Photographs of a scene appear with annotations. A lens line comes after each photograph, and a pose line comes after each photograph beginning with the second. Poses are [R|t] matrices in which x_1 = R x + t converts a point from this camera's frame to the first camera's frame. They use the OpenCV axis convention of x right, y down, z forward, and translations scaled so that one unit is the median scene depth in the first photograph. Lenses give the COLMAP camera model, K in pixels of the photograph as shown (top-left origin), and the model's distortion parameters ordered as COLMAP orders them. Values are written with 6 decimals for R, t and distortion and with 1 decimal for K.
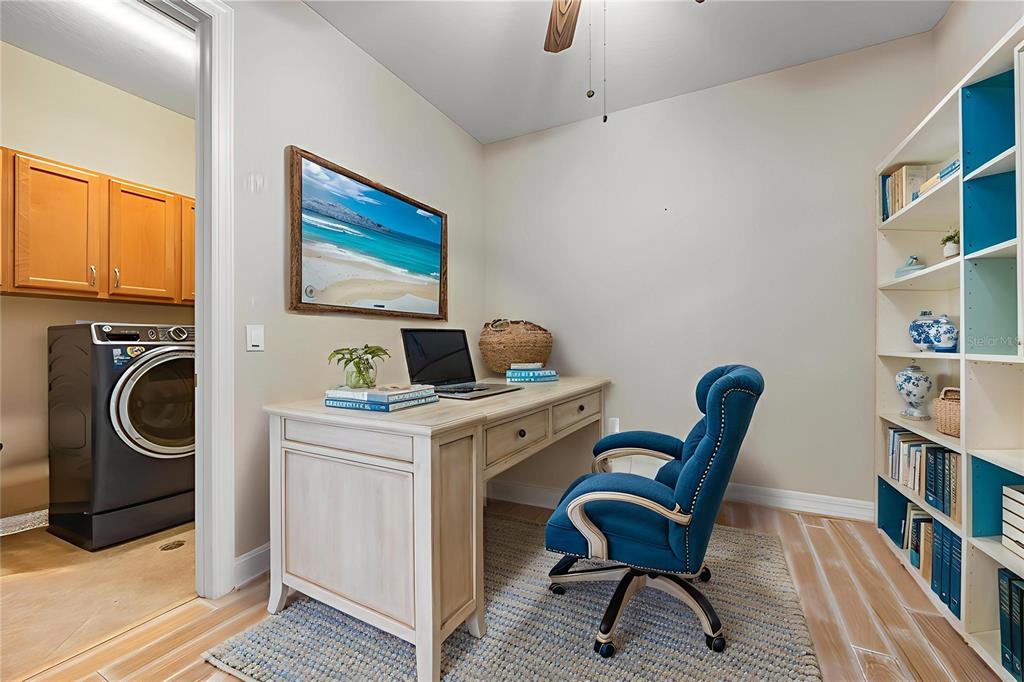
lens RADIAL K [[418.0, 0, 513.1], [0, 418.0, 344.5], [0, 0, 1]] dist [0.001373, 0.000182]
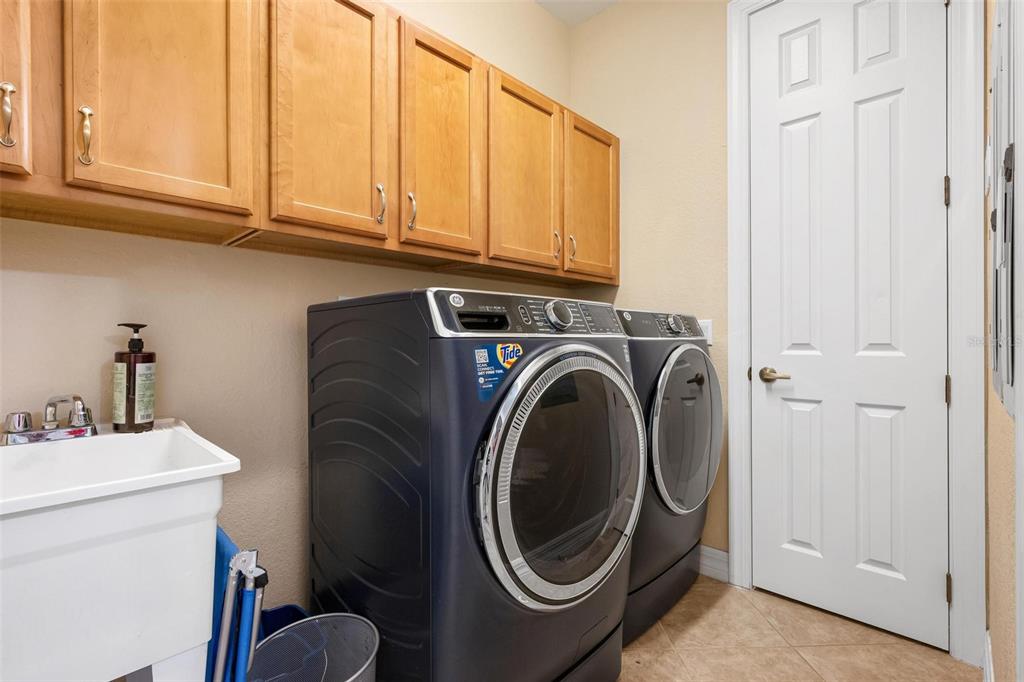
lens RADIAL K [[465.5, 0, 509.6], [0, 465.5, 339.1], [0, 0, 1]] dist [0.001981, 0.000674]
pose [[0.959465, -0.001904, -0.281820, -0.778096], [0.000478, 0.999987, -0.005126, 0.002849], [0.281826, 0.004784, 0.959454, 0.566291]]
